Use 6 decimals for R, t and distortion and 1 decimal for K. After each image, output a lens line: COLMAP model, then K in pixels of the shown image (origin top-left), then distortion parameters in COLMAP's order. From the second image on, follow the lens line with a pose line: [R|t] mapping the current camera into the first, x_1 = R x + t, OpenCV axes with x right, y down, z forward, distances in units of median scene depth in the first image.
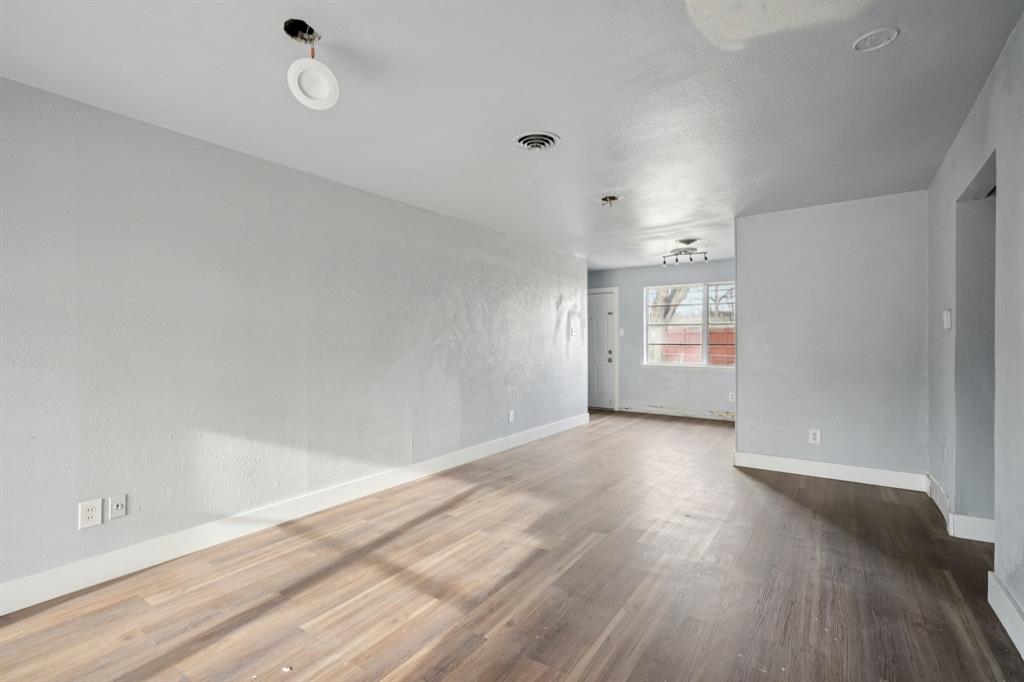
lens RADIAL K [[464.1, 0, 512.0], [0, 464.1, 341.0], [0, 0, 1]] dist [-0.002784, -0.000285]
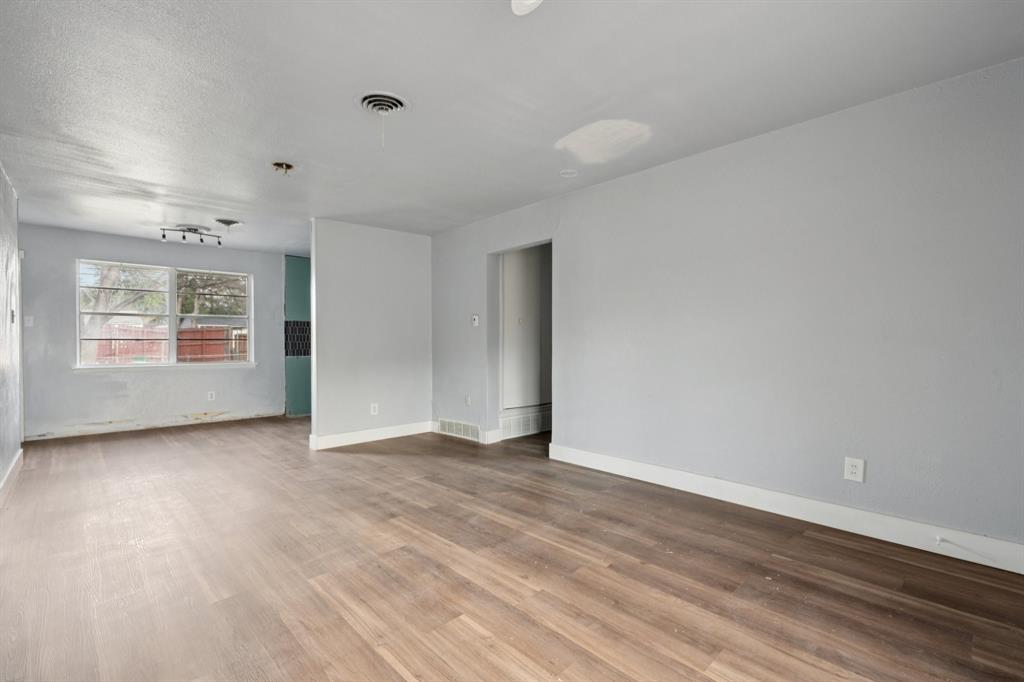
lens RADIAL K [[464.1, 0, 512.0], [0, 464.1, 341.0], [0, 0, 1]] dist [-0.002784, -0.000285]
pose [[0.196542, 0.000435, 0.980495, -0.618716], [0.003044, 0.999995, -0.001054, 0.026606], [-0.980491, 0.003192, 0.196539, 0.456027]]
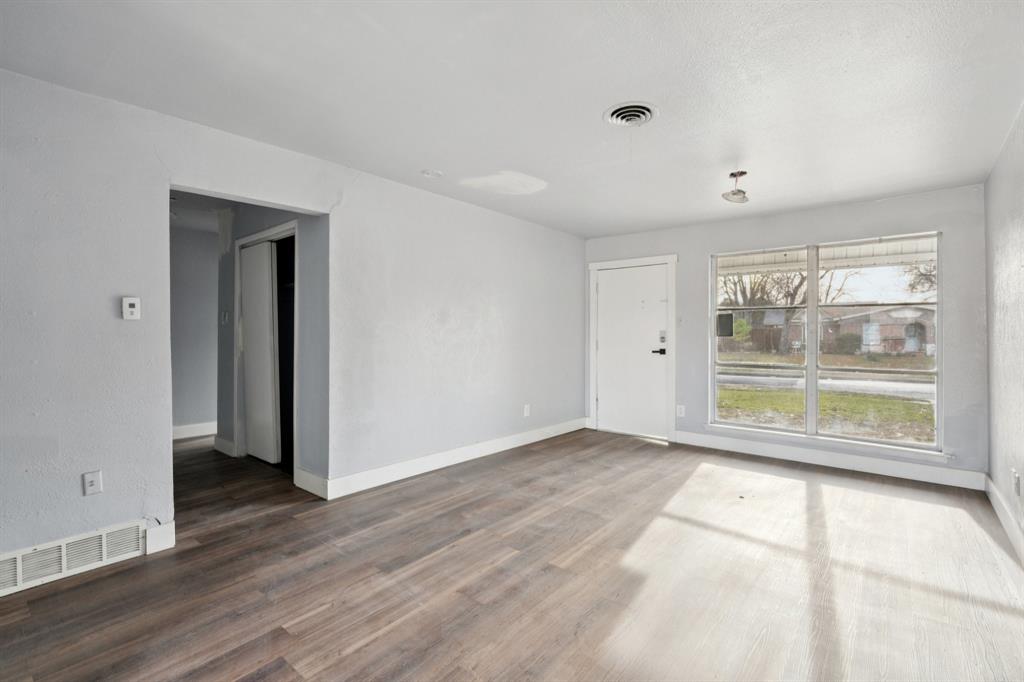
lens RADIAL K [[464.1, 0, 512.0], [0, 464.1, 341.0], [0, 0, 1]] dist [-0.002784, -0.000285]
pose [[-0.996523, -0.002355, 0.083289, 0.167837], [-0.001485, 0.999944, 0.010507, 0.002476], [-0.083309, 0.010347, -0.996470, 1.520545]]
